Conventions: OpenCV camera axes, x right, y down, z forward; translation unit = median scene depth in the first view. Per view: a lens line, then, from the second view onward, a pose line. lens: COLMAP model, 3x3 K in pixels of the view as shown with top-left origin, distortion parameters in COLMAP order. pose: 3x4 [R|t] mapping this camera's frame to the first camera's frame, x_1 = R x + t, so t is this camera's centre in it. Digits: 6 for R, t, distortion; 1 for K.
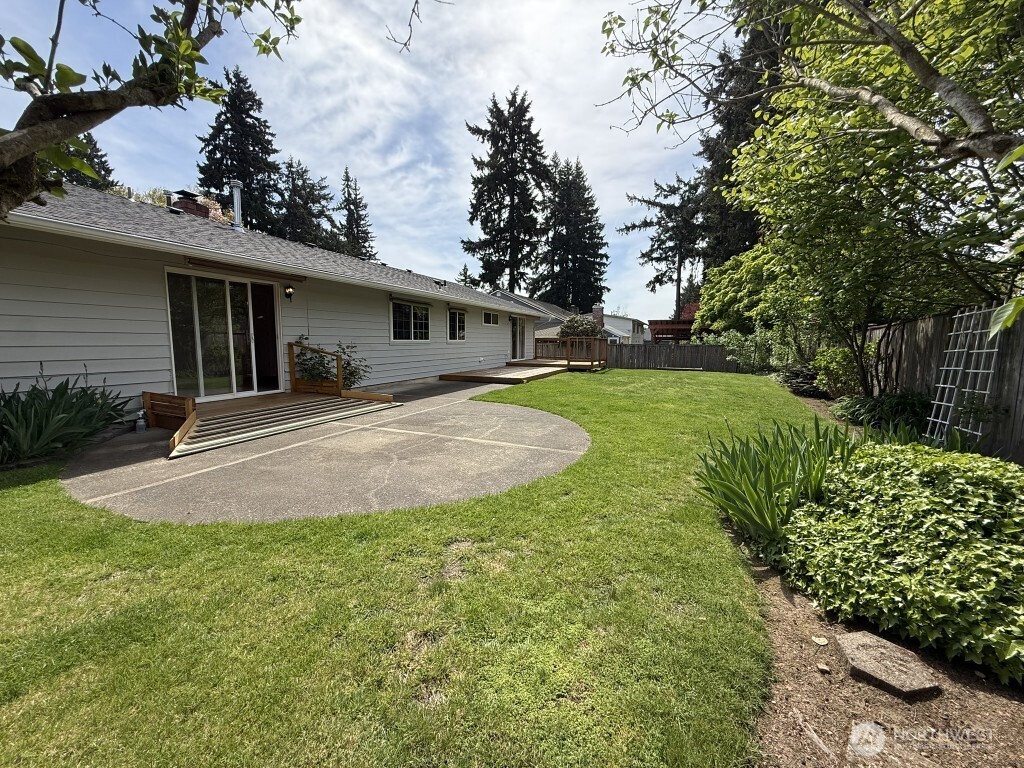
lens RADIAL K [[412.2, 0, 511.0], [0, 412.2, 387.2], [0, 0, 1]] dist [0.001021, -0.000290]
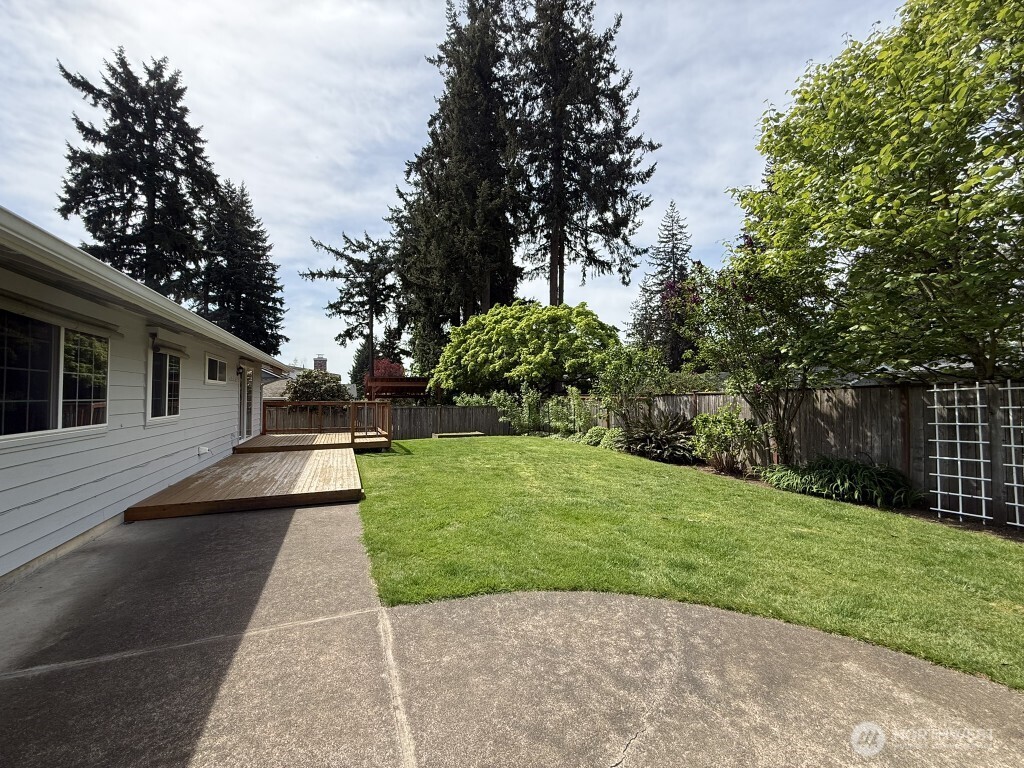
lens RADIAL K [[412.2, 0, 514.4], [0, 412.2, 385.0], [0, 0, 1]] dist [0.001021, -0.000290]
pose [[0.710974, 0.011559, 0.703123, -0.046972], [0.085657, 0.990996, -0.102906, -0.018893], [-0.697982, 0.133391, 0.703583, 0.111933]]
